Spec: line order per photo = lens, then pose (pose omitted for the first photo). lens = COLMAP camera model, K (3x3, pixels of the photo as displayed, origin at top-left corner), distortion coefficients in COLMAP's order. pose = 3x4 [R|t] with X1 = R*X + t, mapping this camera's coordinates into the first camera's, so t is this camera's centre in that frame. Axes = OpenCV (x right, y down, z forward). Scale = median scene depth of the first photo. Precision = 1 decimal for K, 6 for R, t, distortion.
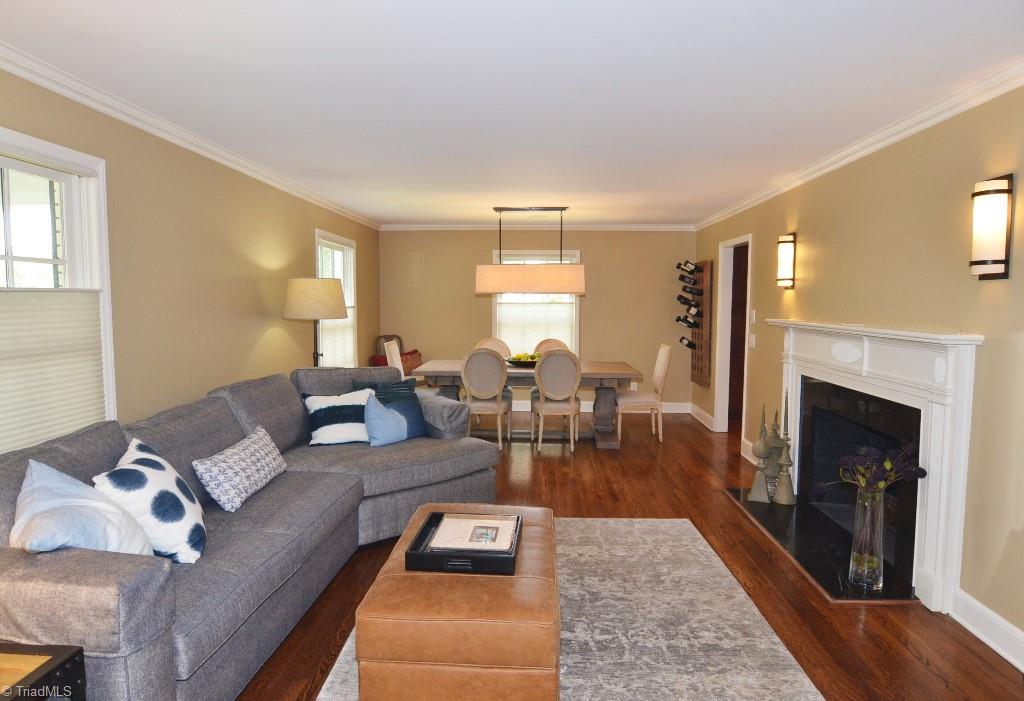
lens RADIAL K [[551.7, 0, 512.0], [0, 551.7, 350.5], [0, 0, 1]] dist [0.000116, -0.000001]
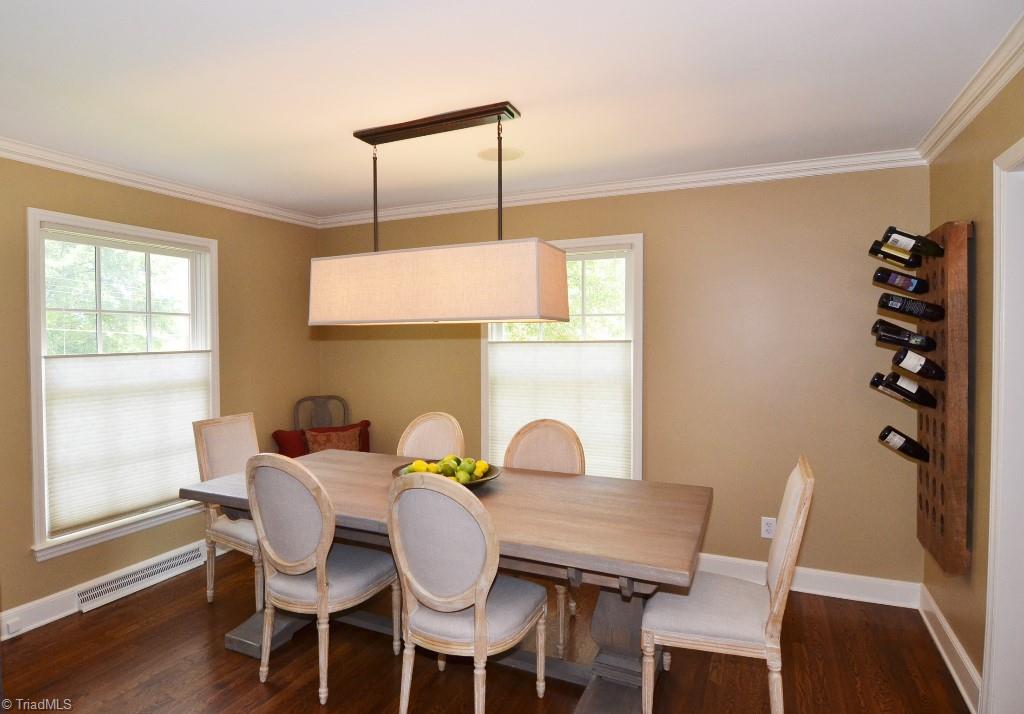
lens RADIAL K [[542.8, 0, 512.0], [0, 542.8, 357.0], [0, 0, 1]] dist [-0.018405, -0.000334]
pose [[0.923395, 0.001970, -0.383846, 0.214953], [-0.024608, 0.998234, -0.054074, -0.048294], [0.383061, 0.059377, 0.921813, 0.558271]]
